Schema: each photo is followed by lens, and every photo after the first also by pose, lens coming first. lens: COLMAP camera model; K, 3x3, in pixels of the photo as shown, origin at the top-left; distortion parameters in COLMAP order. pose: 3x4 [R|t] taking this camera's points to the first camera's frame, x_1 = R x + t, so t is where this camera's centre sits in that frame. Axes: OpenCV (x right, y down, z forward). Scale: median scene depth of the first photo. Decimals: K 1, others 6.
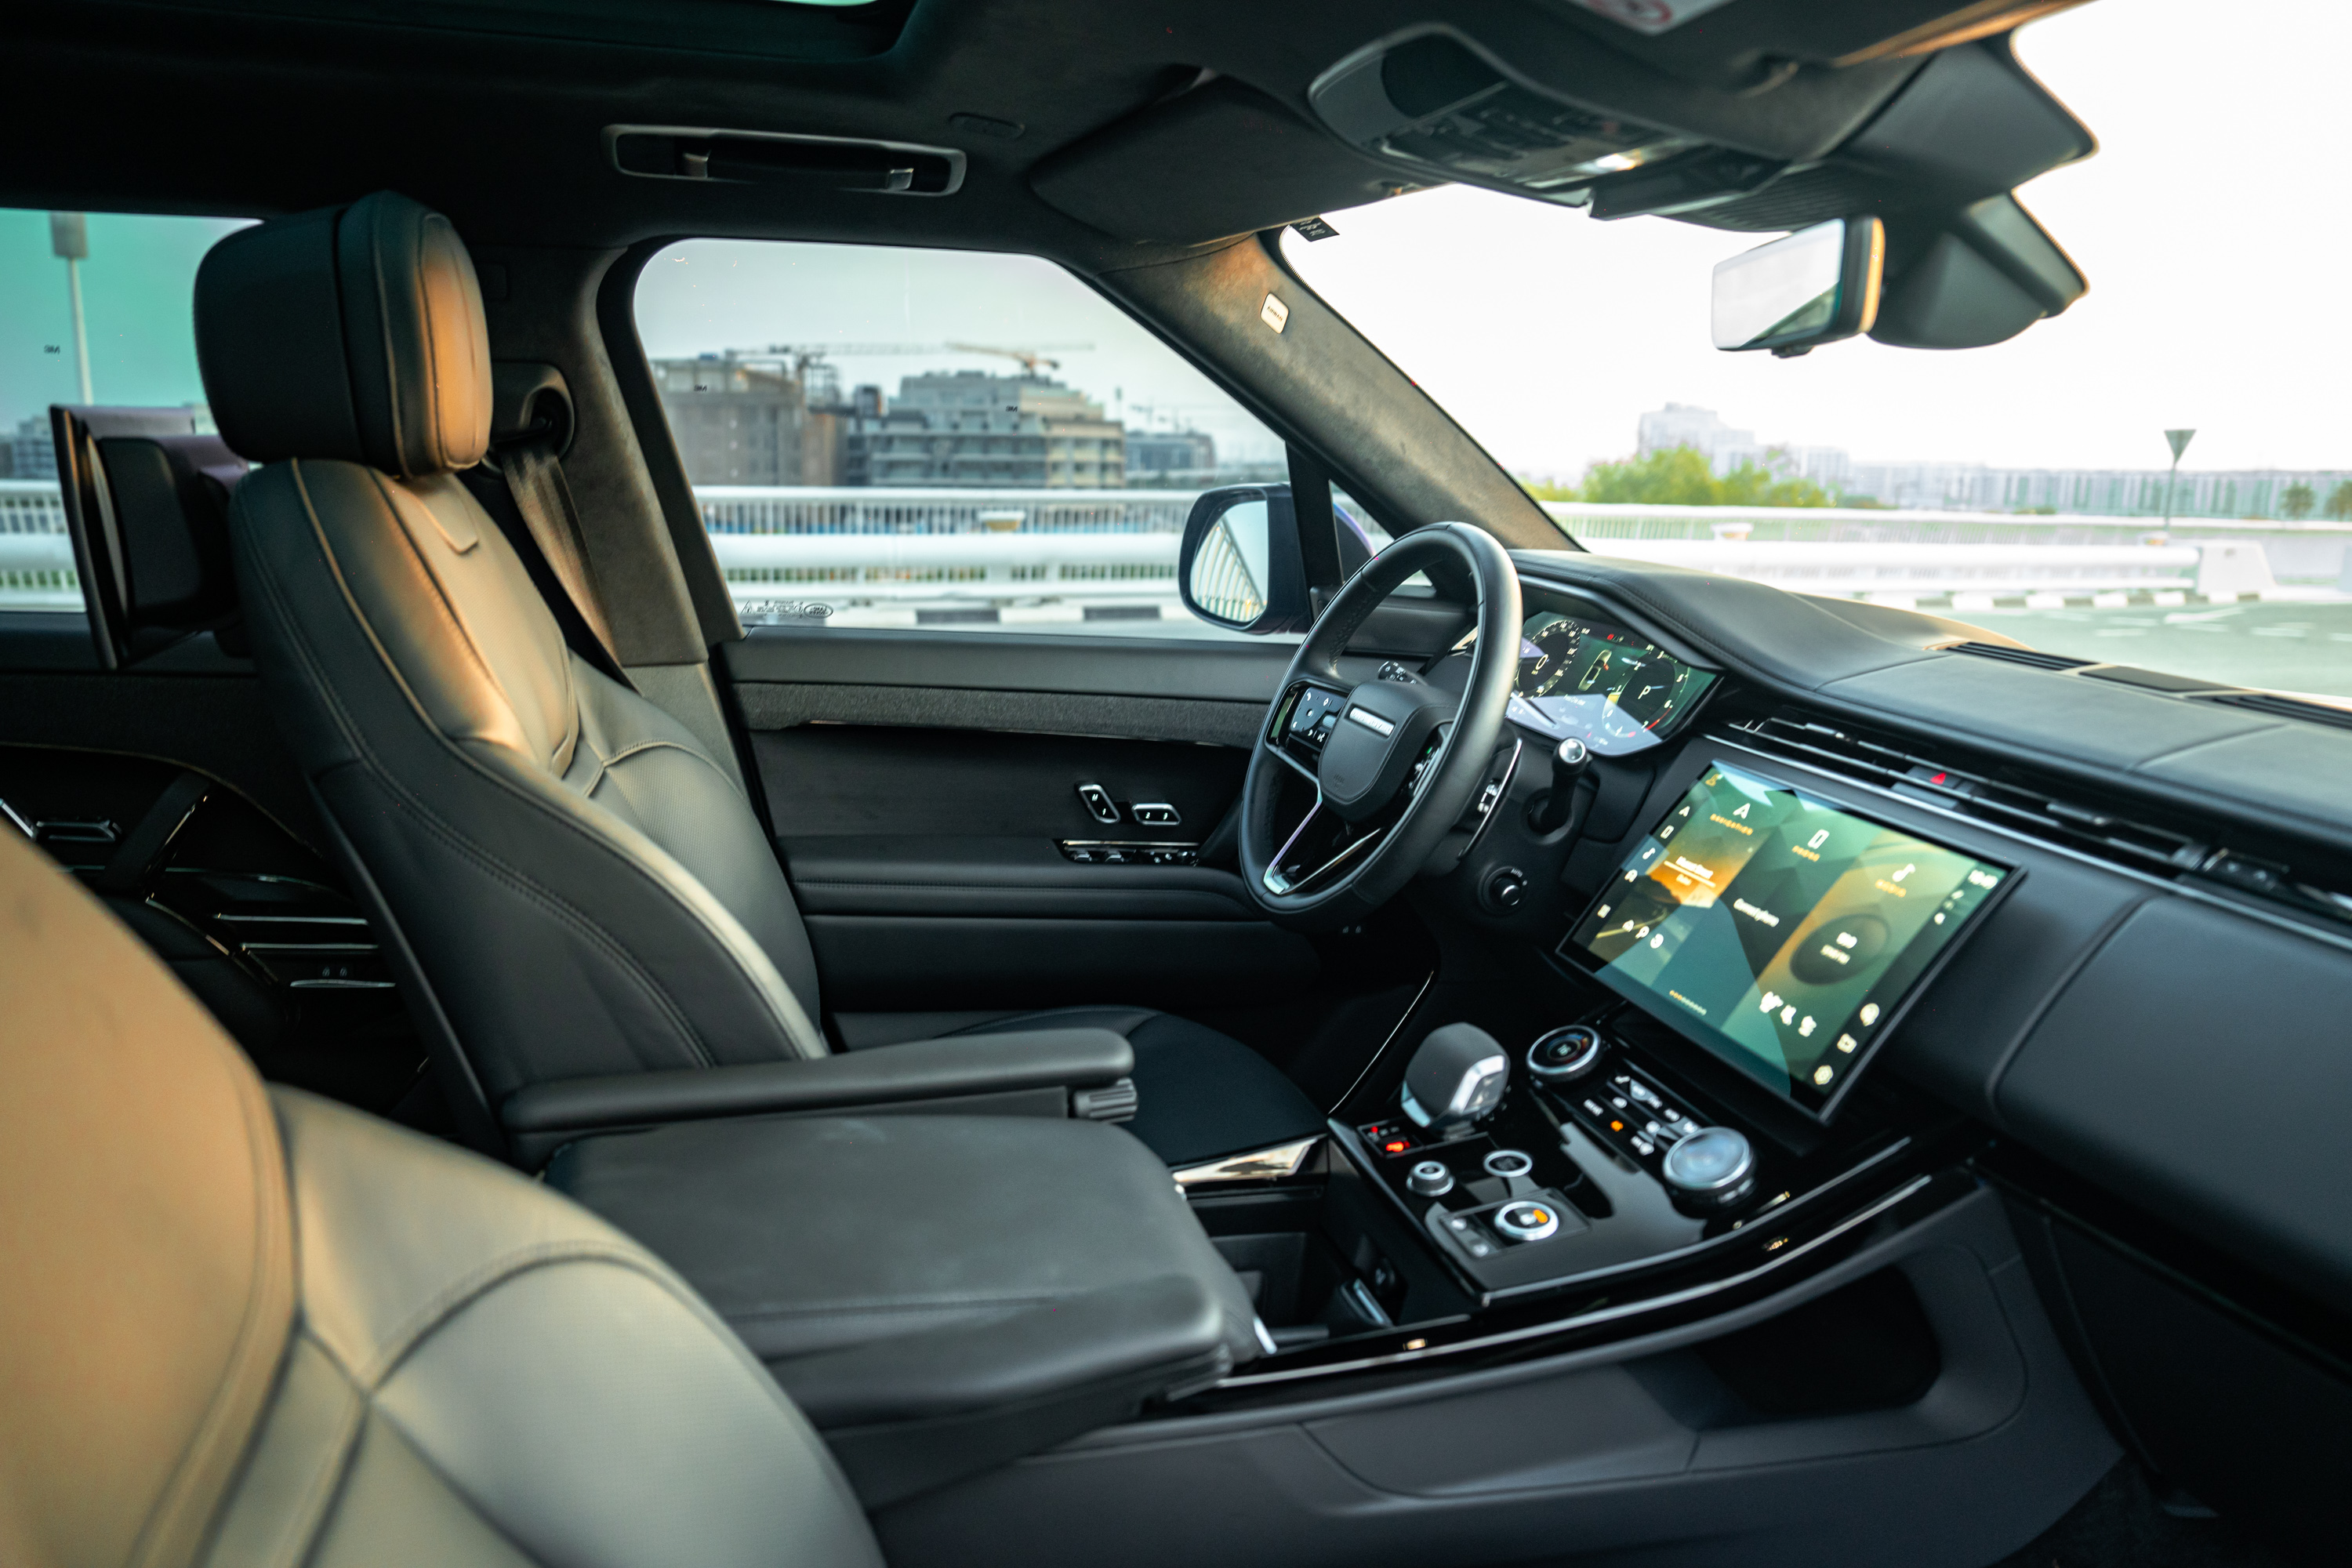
lens RADIAL K [[1619.7, 0, 1130.0], [0, 1619.7, 797.0], [0, 0, 1]] dist [-0.102311, 0.050046]
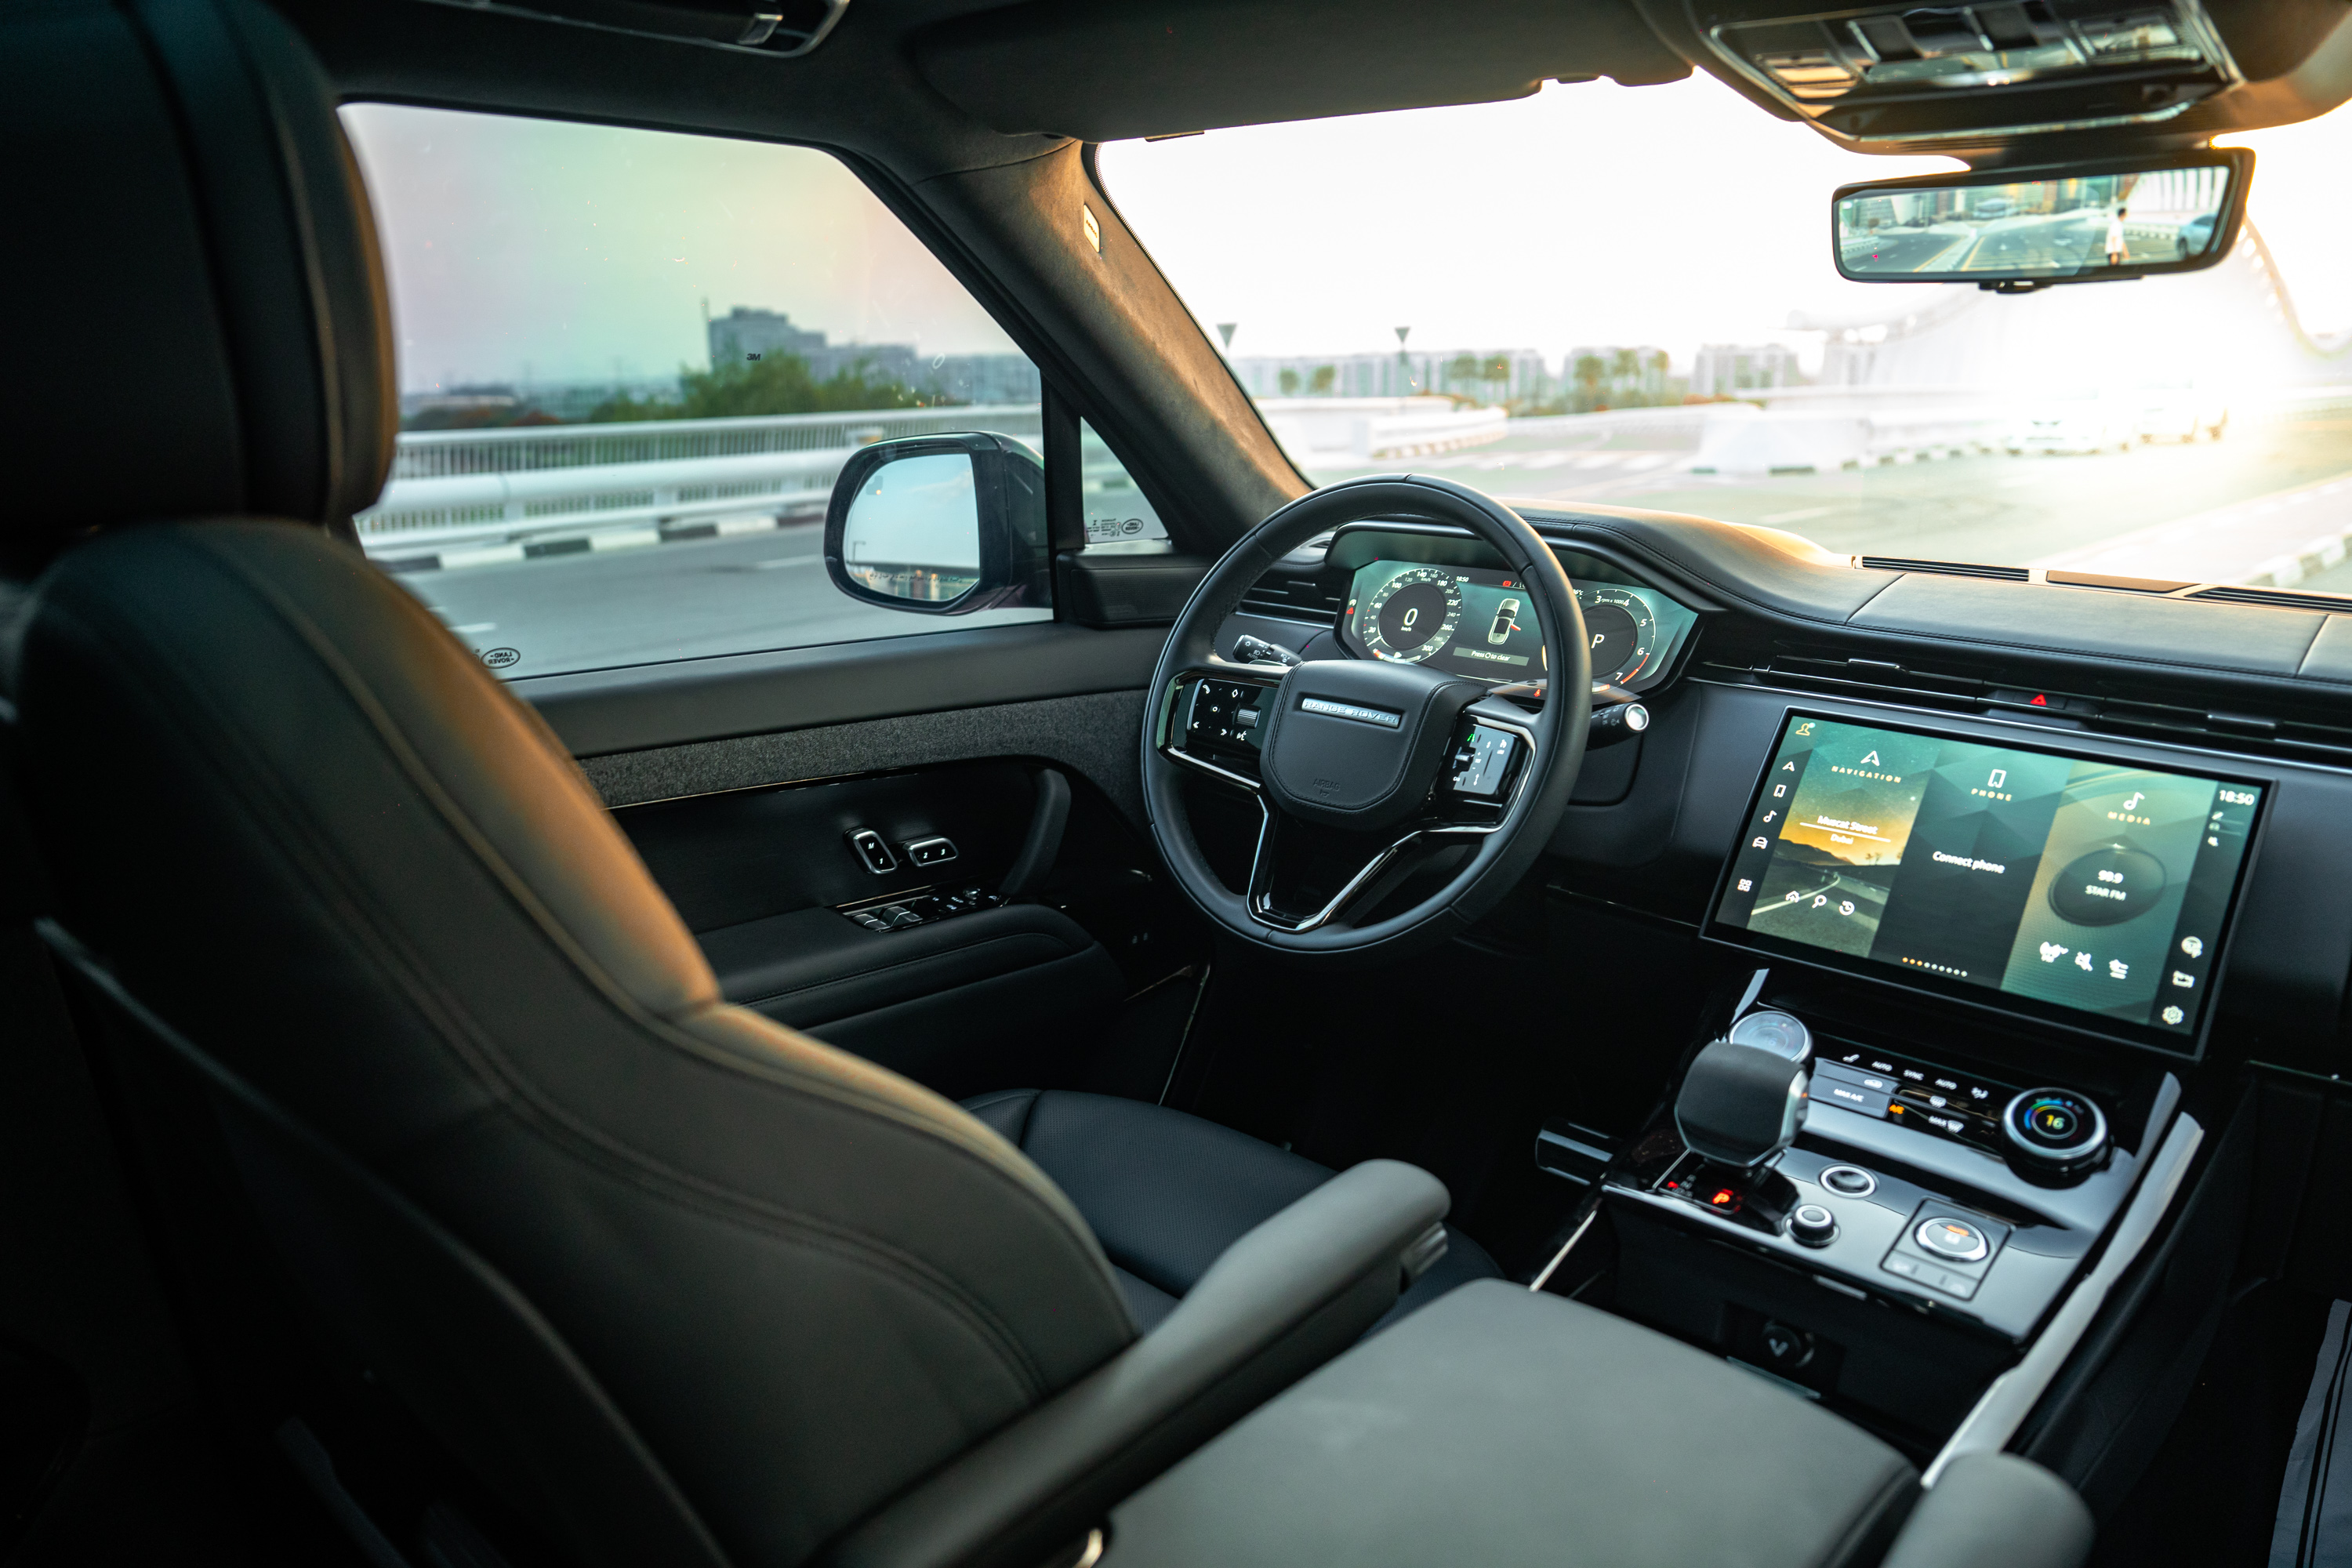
lens RADIAL K [[1619.7, 0, 1185.8], [0, 1619.7, 776.6], [0, 0, 1]] dist [-0.102311, 0.050046]
pose [[0.836679, -0.161621, 0.523304, -0.482023], [0.142223, 0.986805, 0.077381, -0.116337], [-0.528905, 0.009683, 0.848626, 0.402576]]
